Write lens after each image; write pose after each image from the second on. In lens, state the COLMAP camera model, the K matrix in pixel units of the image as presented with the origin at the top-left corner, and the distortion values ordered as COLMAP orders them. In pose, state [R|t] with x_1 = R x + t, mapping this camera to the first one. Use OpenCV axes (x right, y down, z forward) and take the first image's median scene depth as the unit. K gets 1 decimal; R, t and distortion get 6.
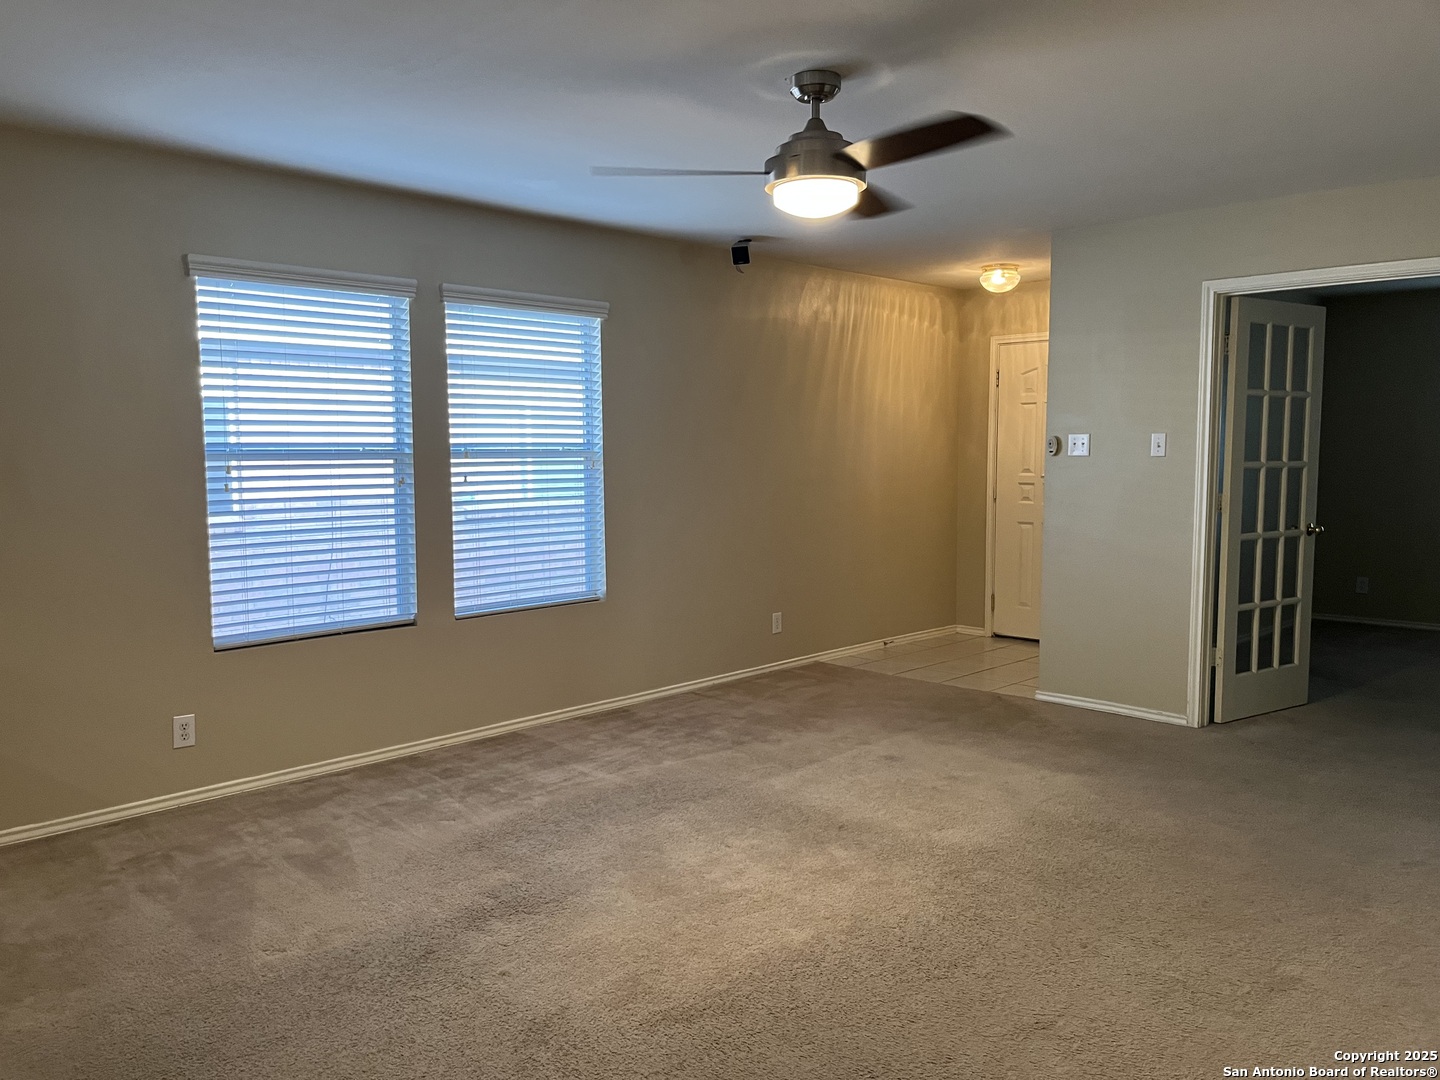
lens RADIAL K [[1077.9, 0, 717.2], [0, 1077.9, 540.0], [0, 0, 1]] dist [0.055108, -0.068543]
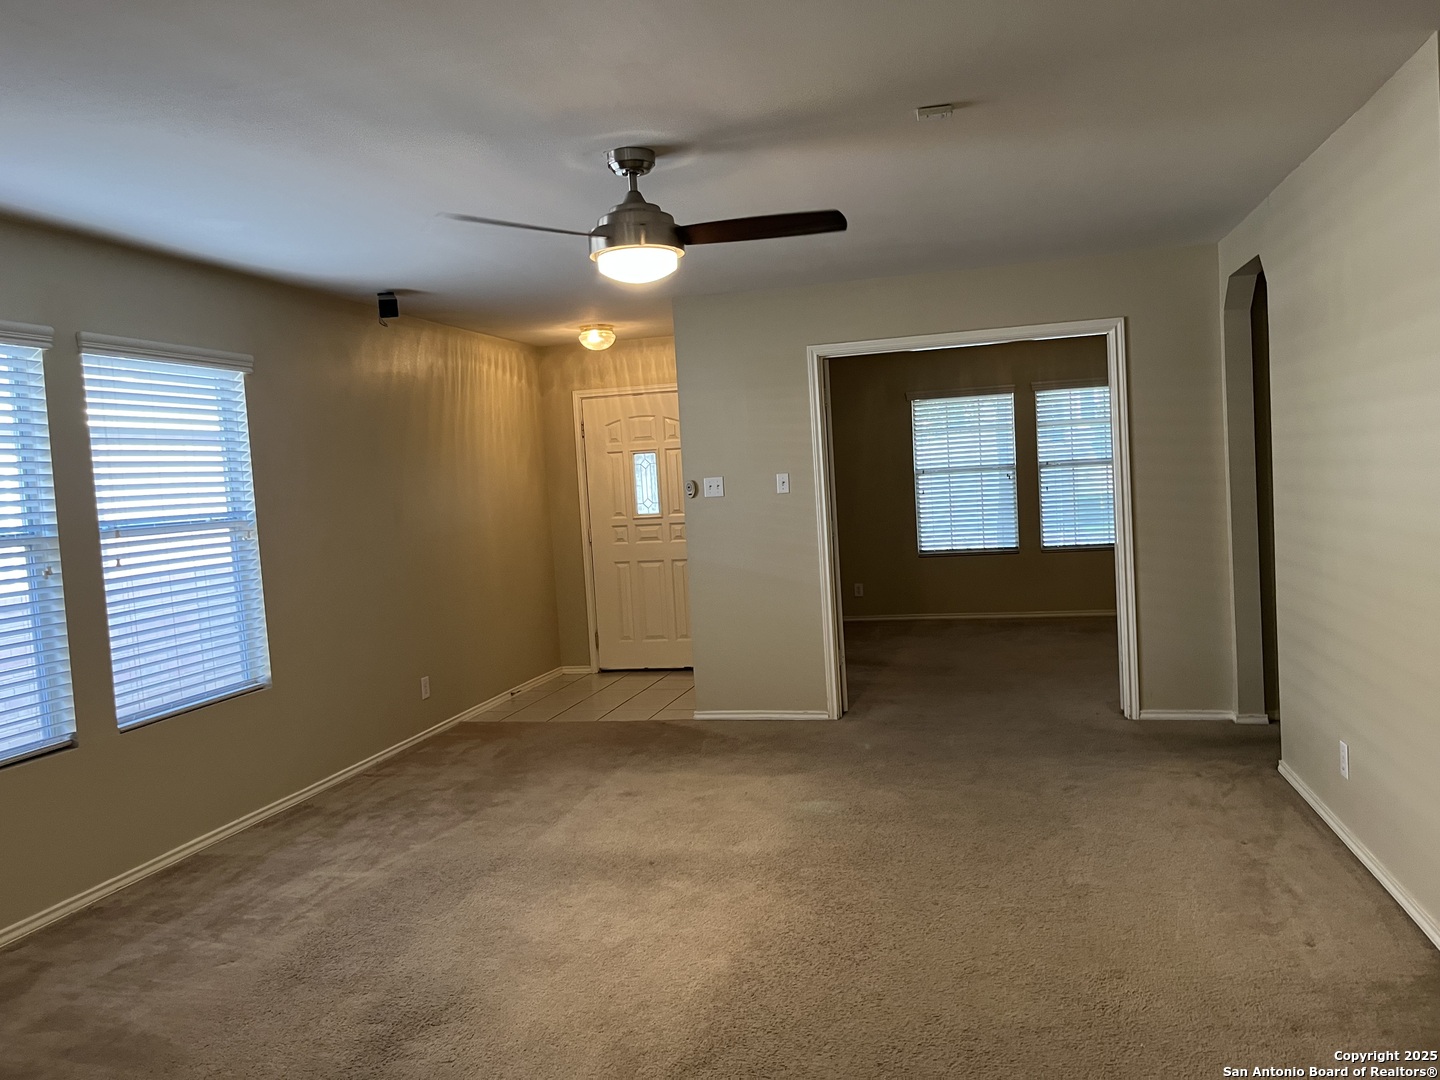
lens RADIAL K [[1077.9, 0, 708.4], [0, 1077.9, 531.8], [0, 0, 1]] dist [0.055108, -0.068543]
pose [[0.860400, -0.071005, 0.504648, -0.266677], [0.097977, 0.994820, -0.027072, -0.012739], [-0.500112, 0.072736, 0.862900, 0.045402]]
